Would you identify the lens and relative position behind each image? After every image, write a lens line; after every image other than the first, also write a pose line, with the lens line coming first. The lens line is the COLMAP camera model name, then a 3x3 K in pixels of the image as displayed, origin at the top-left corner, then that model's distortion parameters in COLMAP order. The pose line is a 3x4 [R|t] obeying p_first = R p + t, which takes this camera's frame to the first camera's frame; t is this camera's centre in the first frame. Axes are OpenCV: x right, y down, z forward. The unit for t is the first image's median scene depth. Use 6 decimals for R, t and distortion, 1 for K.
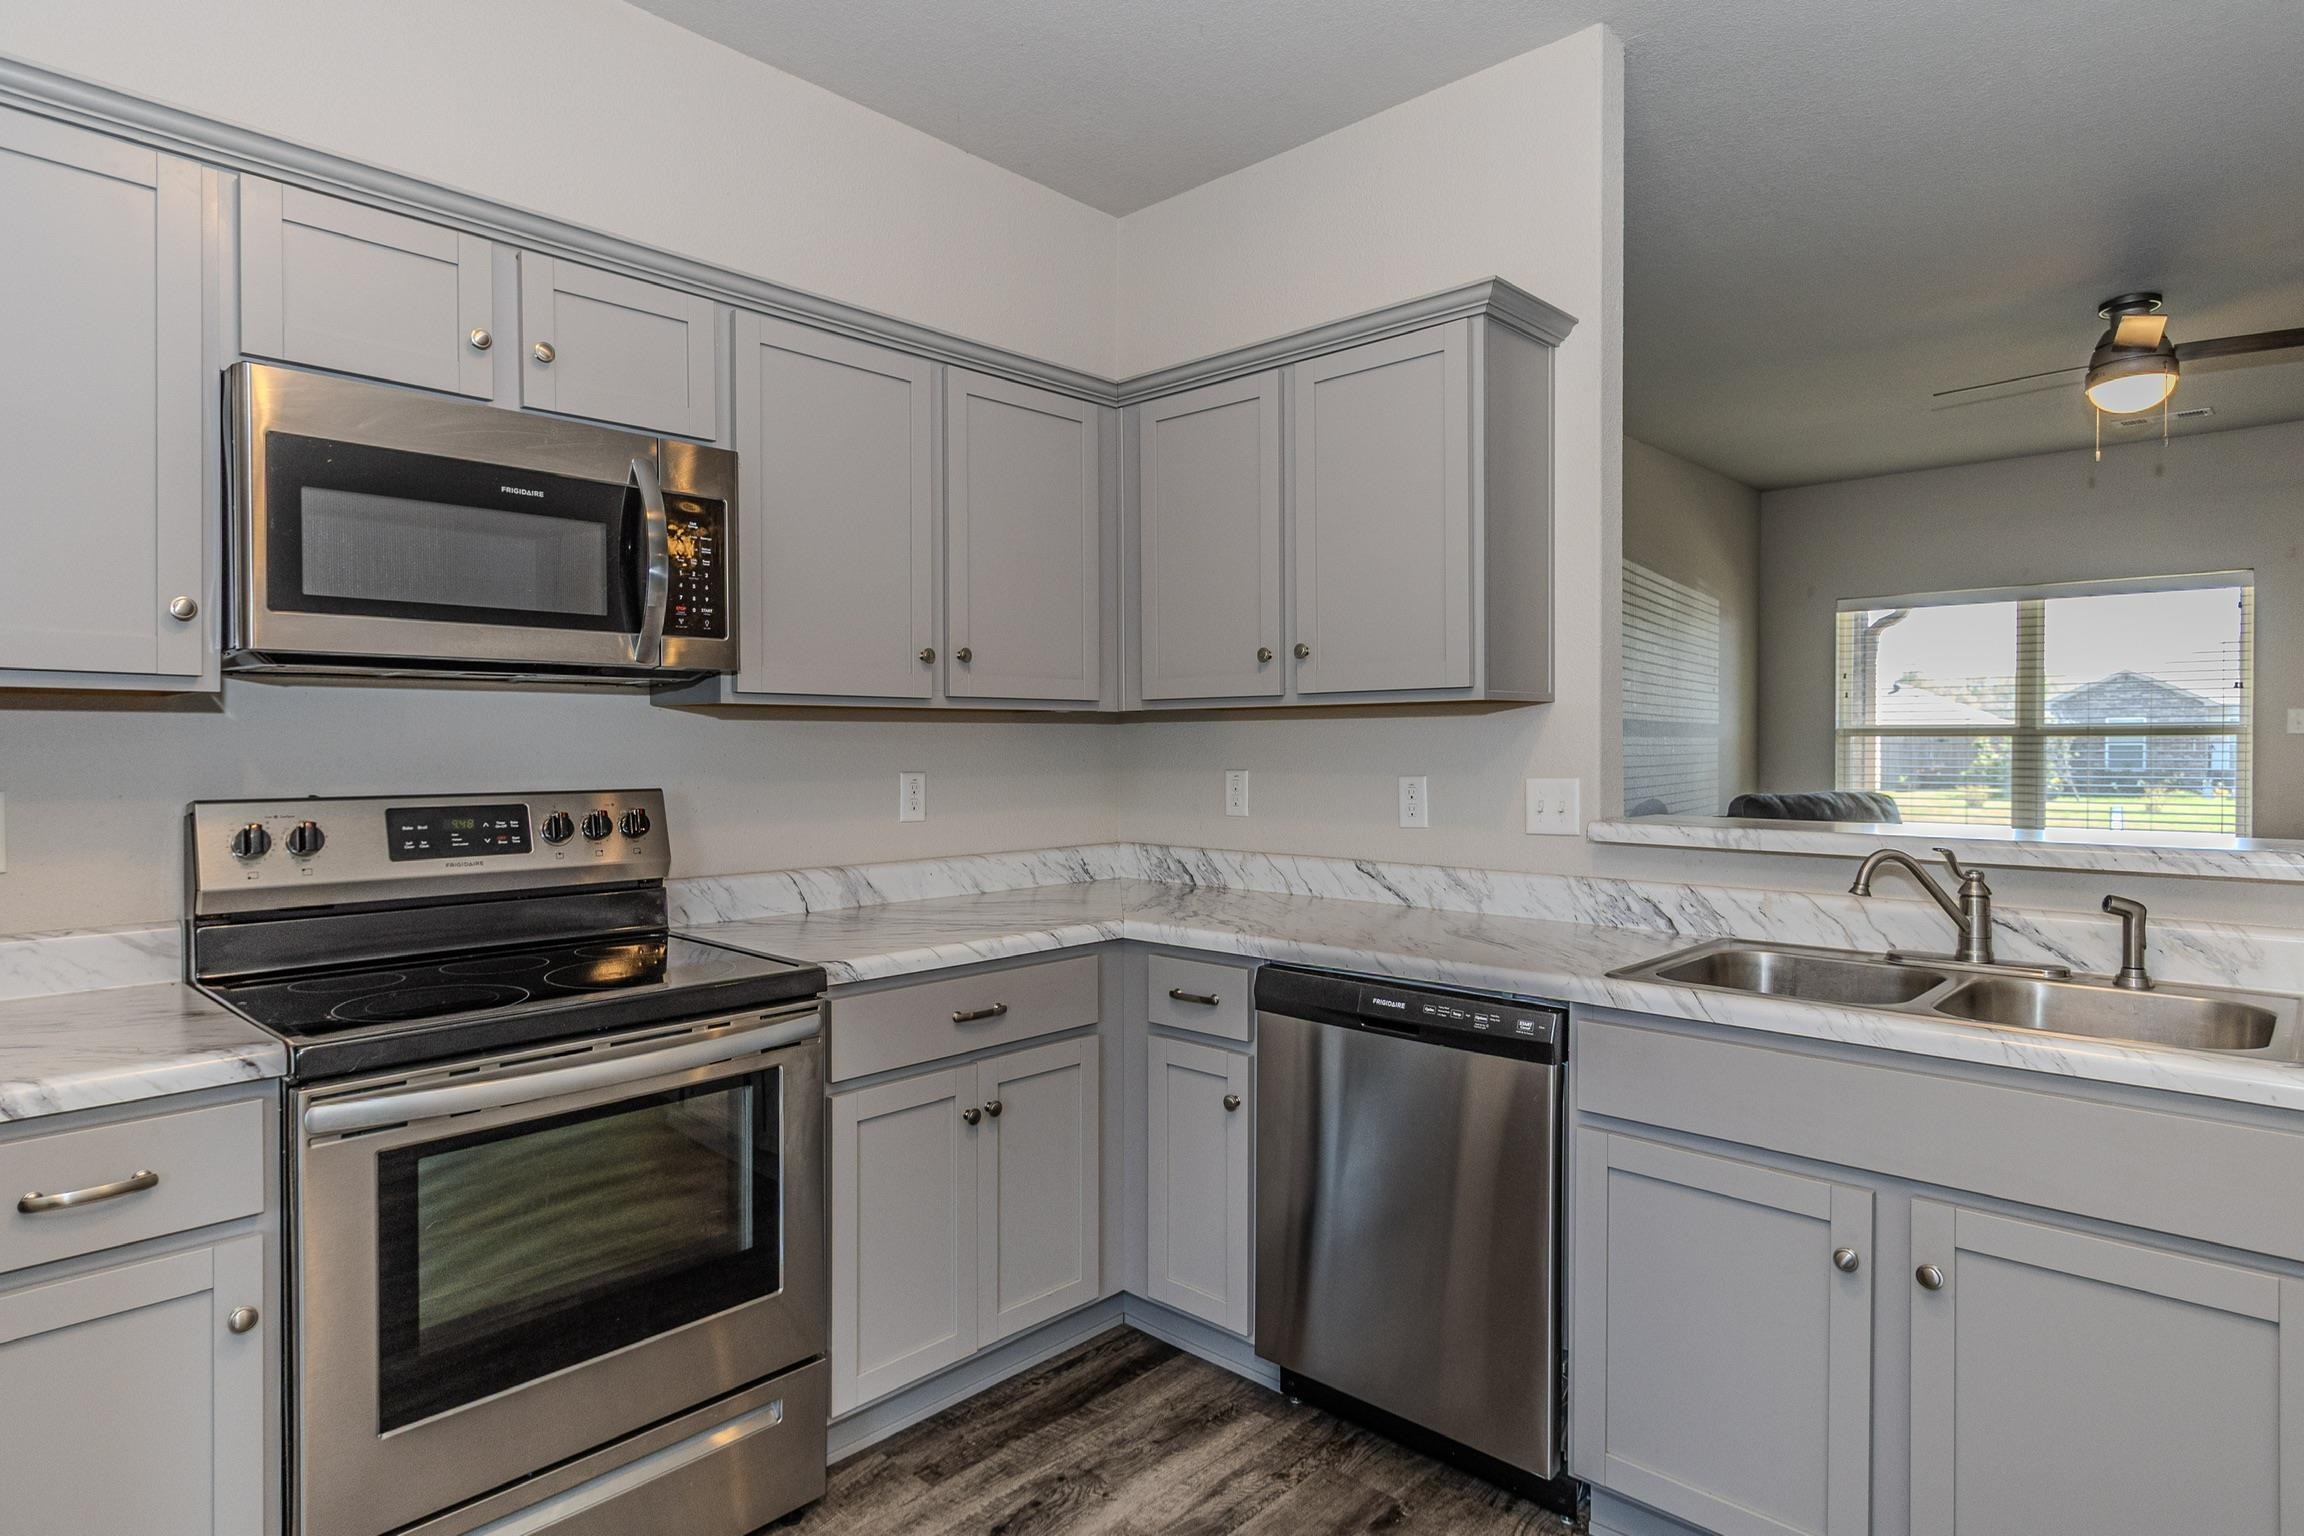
lens RADIAL K [[1248.0, 0, 1156.0], [0, 1248.0, 759.9], [0, 0, 1]] dist [0.006033, 0.001407]
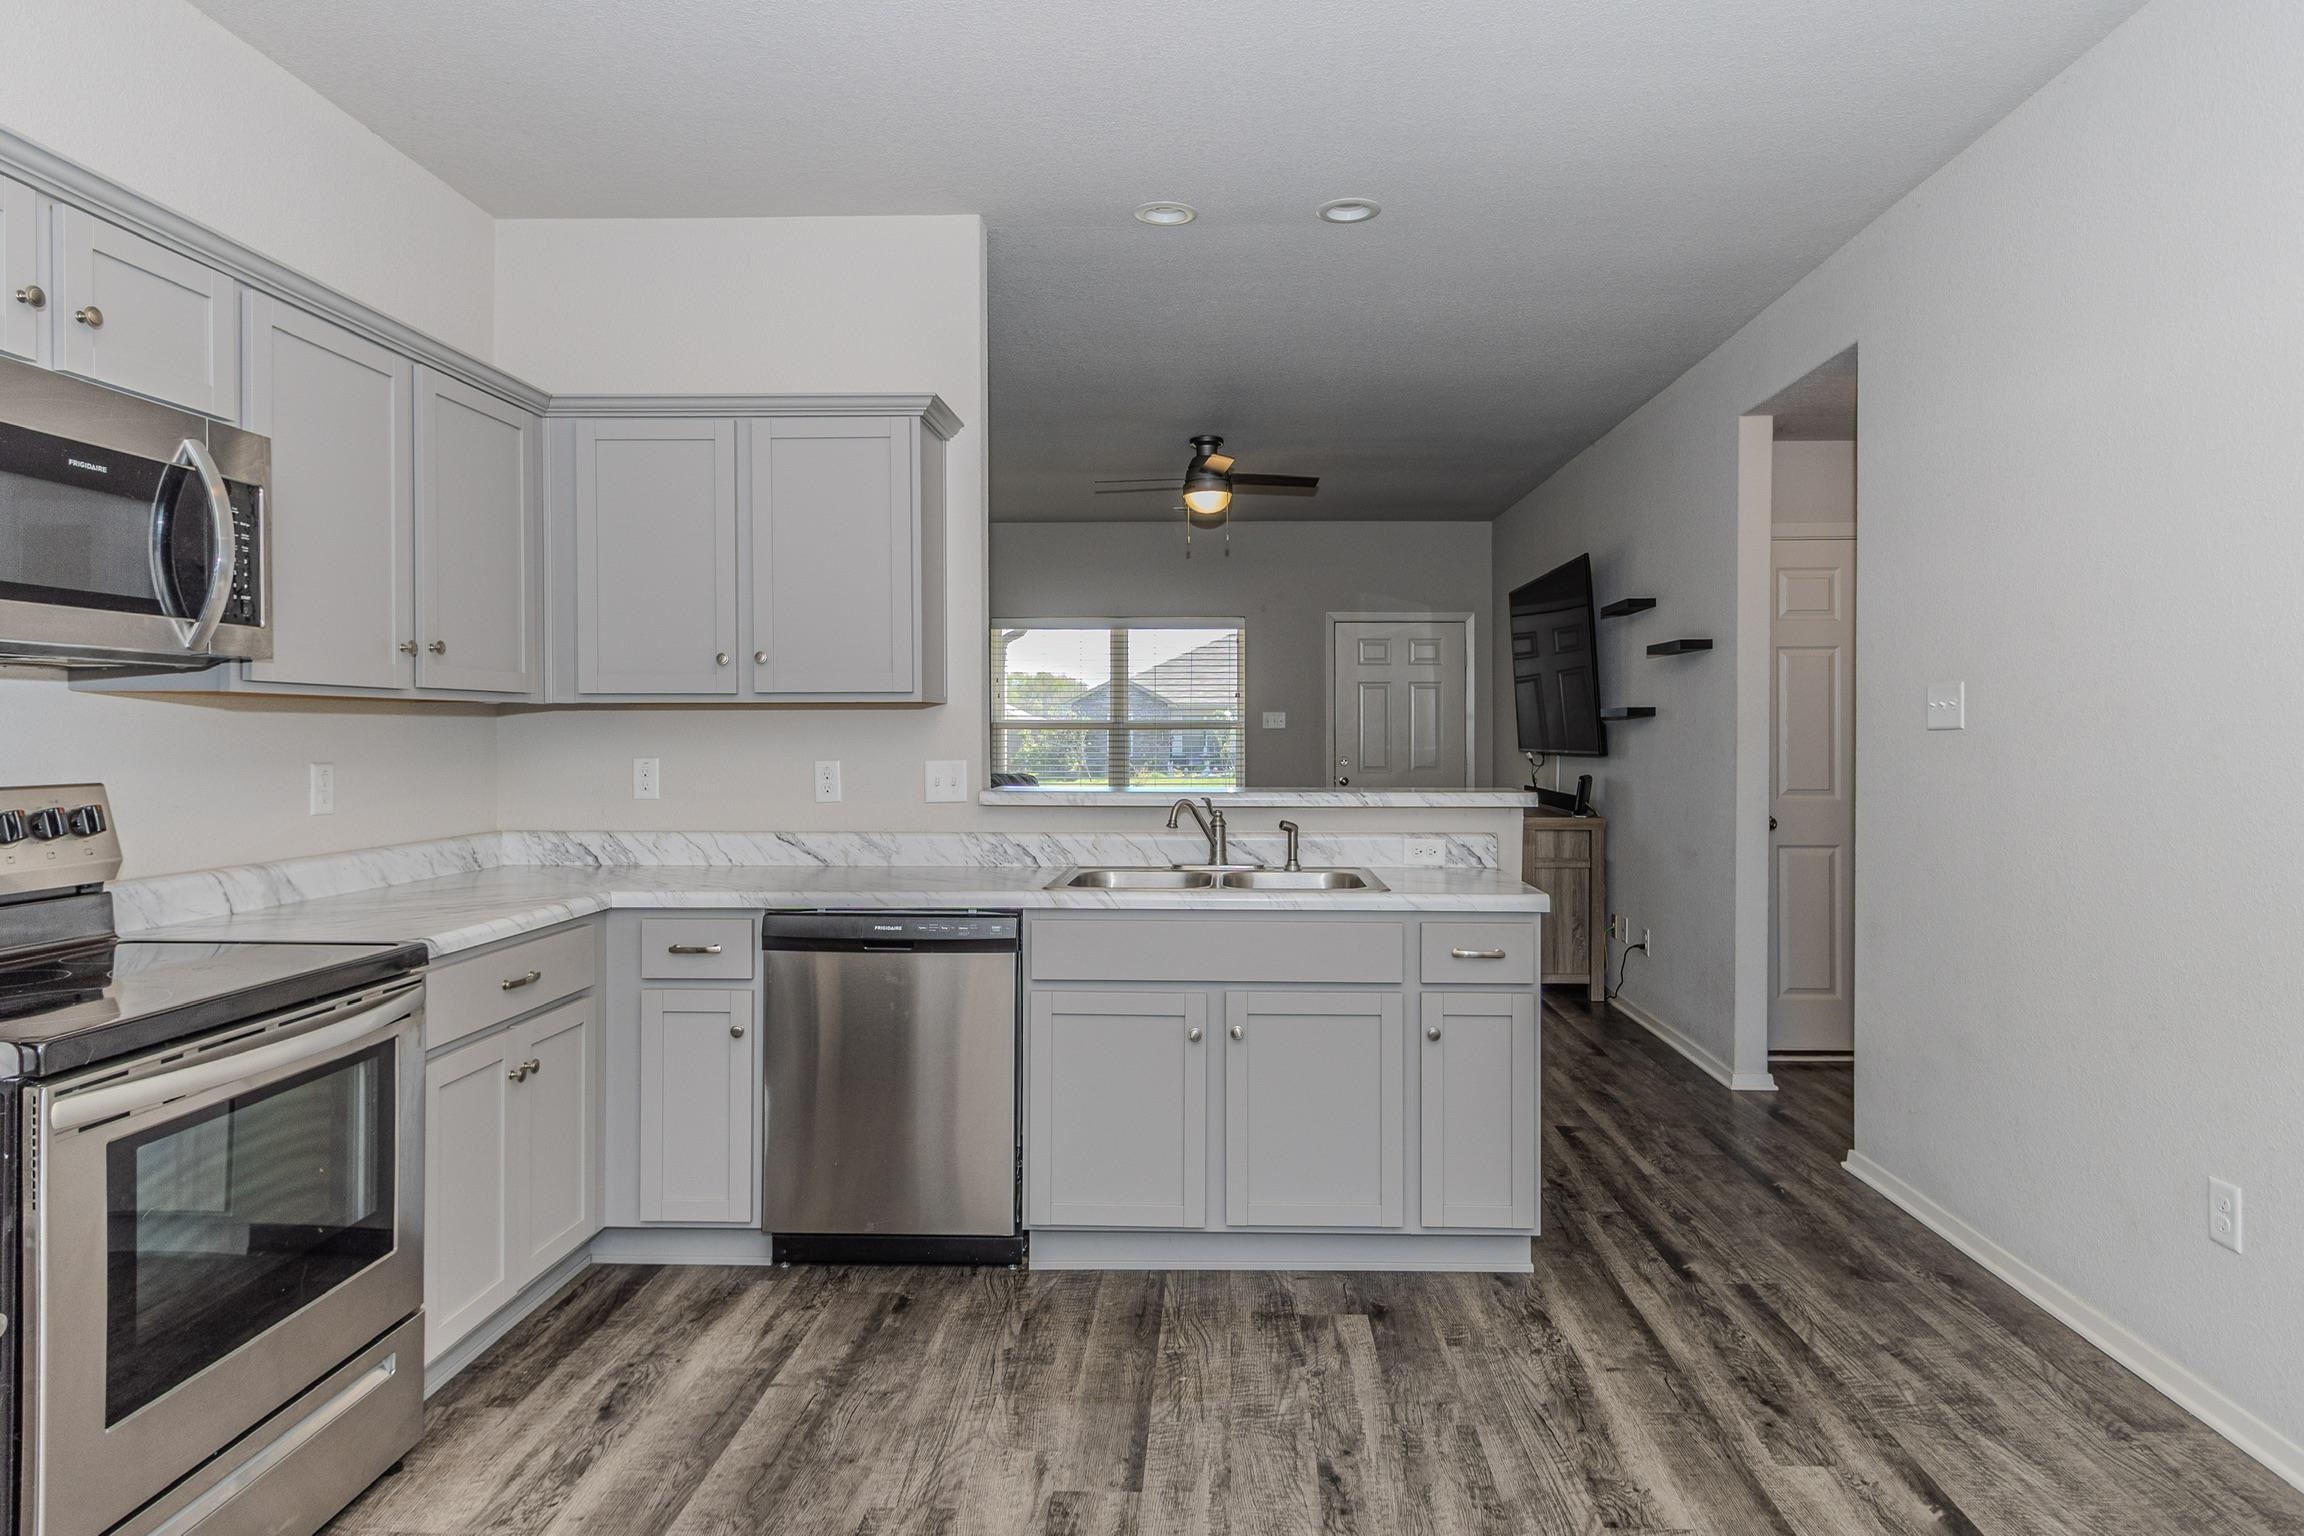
lens RADIAL K [[1258.4, 0, 1195.7], [0, 1258.4, 737.8], [0, 0, 1]] dist [0.000098, -0.000594]
pose [[0.750305, -0.000404, 0.661091, -0.424711], [0.007267, 0.999944, -0.007637, 0.002984], [-0.661052, 0.010534, 0.750266, -0.217494]]
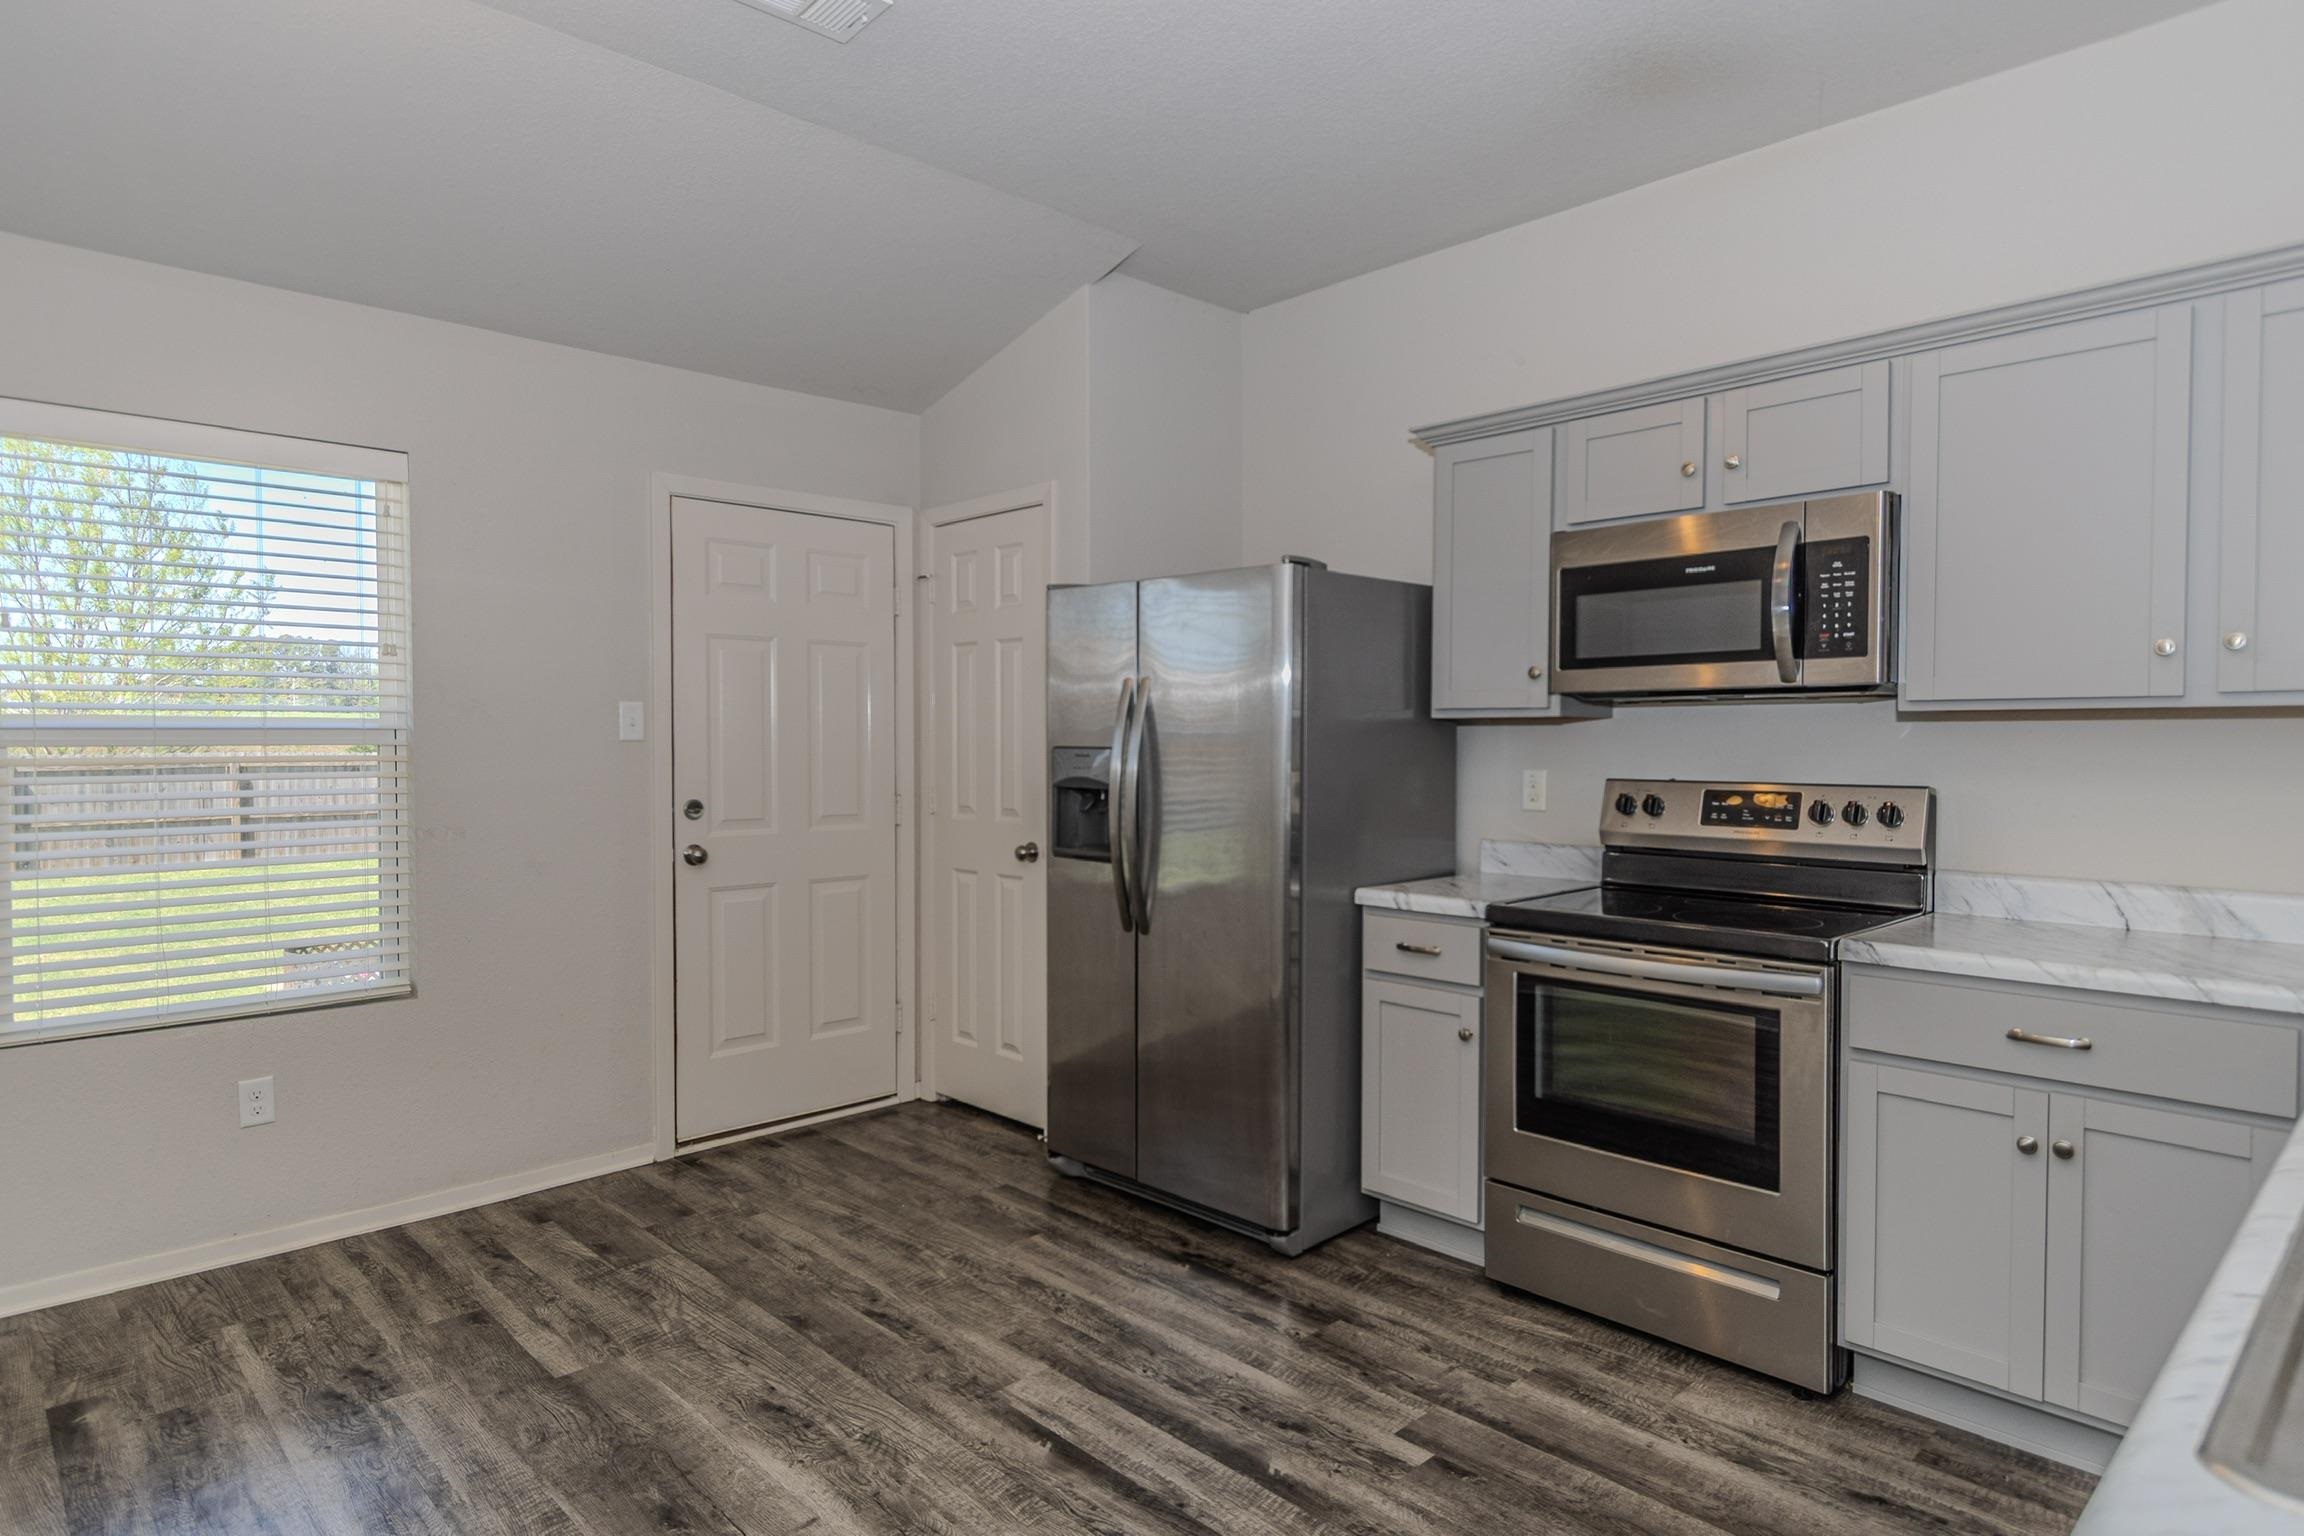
lens RADIAL K [[1307.0, 0, 1152.0], [0, 1307.0, 768.0], [0, 0, 1]] dist [0.000018, -0.000476]
pose [[-0.054953, 0.021486, -0.998258, 0.857490], [-0.015428, 0.999631, 0.022364, -0.009766], [0.998370, 0.016630, -0.054601, 0.384833]]
